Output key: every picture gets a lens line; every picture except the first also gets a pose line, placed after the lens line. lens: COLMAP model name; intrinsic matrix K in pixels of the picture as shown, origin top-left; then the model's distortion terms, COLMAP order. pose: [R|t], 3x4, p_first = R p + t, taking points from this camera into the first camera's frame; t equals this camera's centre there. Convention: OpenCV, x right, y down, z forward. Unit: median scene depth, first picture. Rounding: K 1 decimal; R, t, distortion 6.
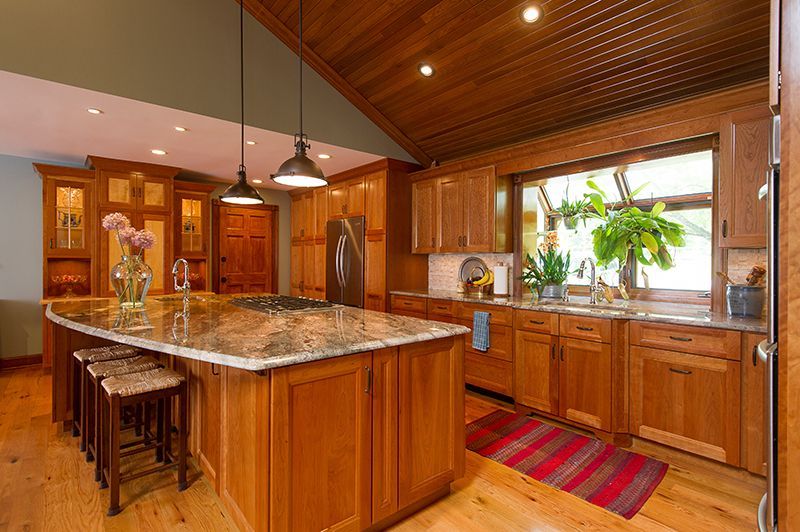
lens RADIAL K [[361.6, 0, 401.0], [0, 361.6, 266.1], [0, 0, 1]] dist [0.006486, -0.002916]
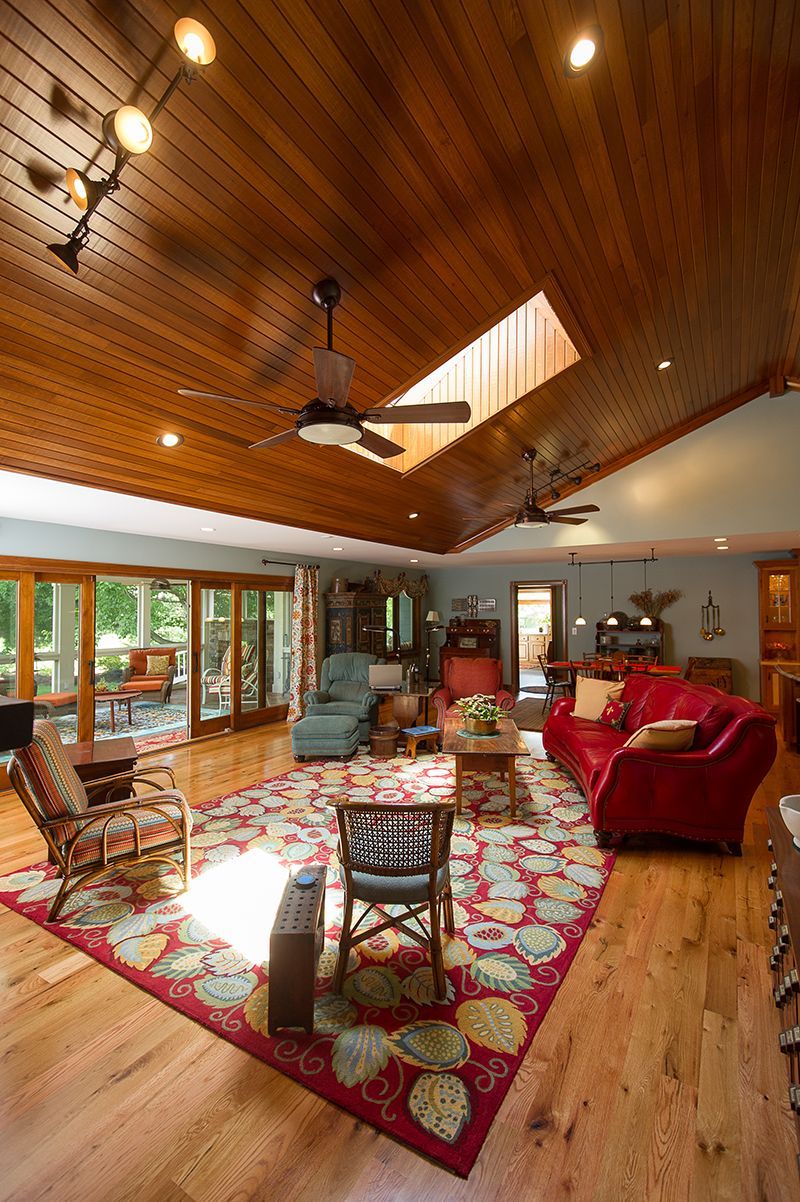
lens RADIAL K [[518.6, 0, 398.8], [0, 518.6, 596.4], [0, 0, 1]] dist [0.001495, 0.000091]
pose [[0.294594, -0.030992, -0.955120, 0.454023], [-0.004814, 0.999413, -0.033914, -0.074113], [0.955610, 0.014589, 0.294272, -0.843356]]
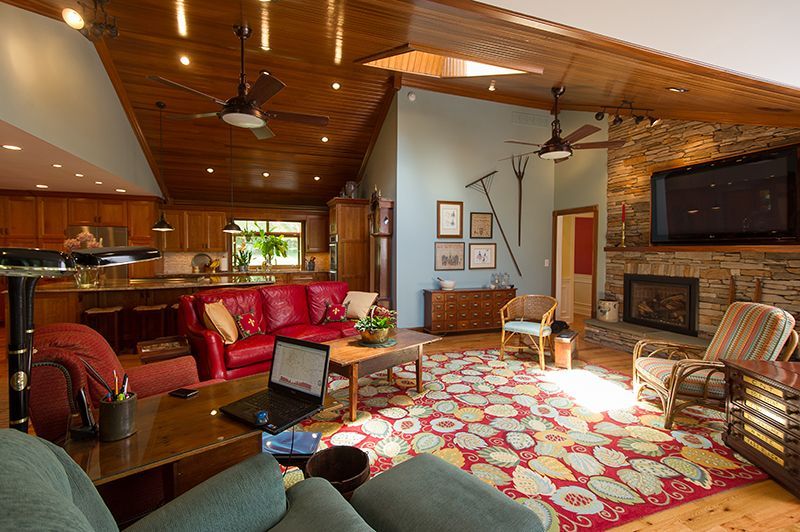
lens RADIAL K [[361.6, 0, 394.5], [0, 361.6, 260.5], [0, 0, 1]] dist [0.006486, -0.002916]
pose [[0.378746, -0.028592, 0.925059, -1.247904], [0.005824, 0.999577, 0.028511, -0.036547], [-0.925482, -0.005411, 0.378752, -0.711373]]
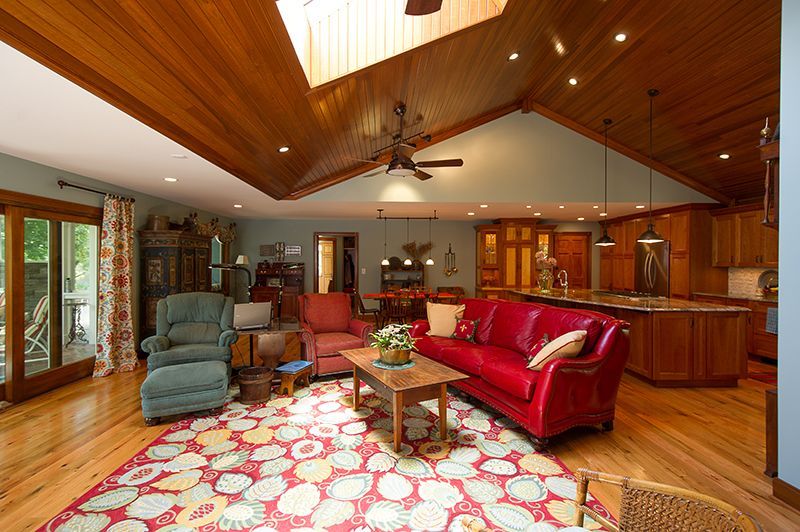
lens RADIAL K [[361.6, 0, 395.7], [0, 361.6, 263.6], [0, 0, 1]] dist [0.006486, -0.002916]
pose [[0.776992, -0.000108, -0.629510, -0.041324], [-0.005477, 0.999961, -0.006931, -0.032064], [0.629486, 0.008833, 0.776961, -0.952157]]
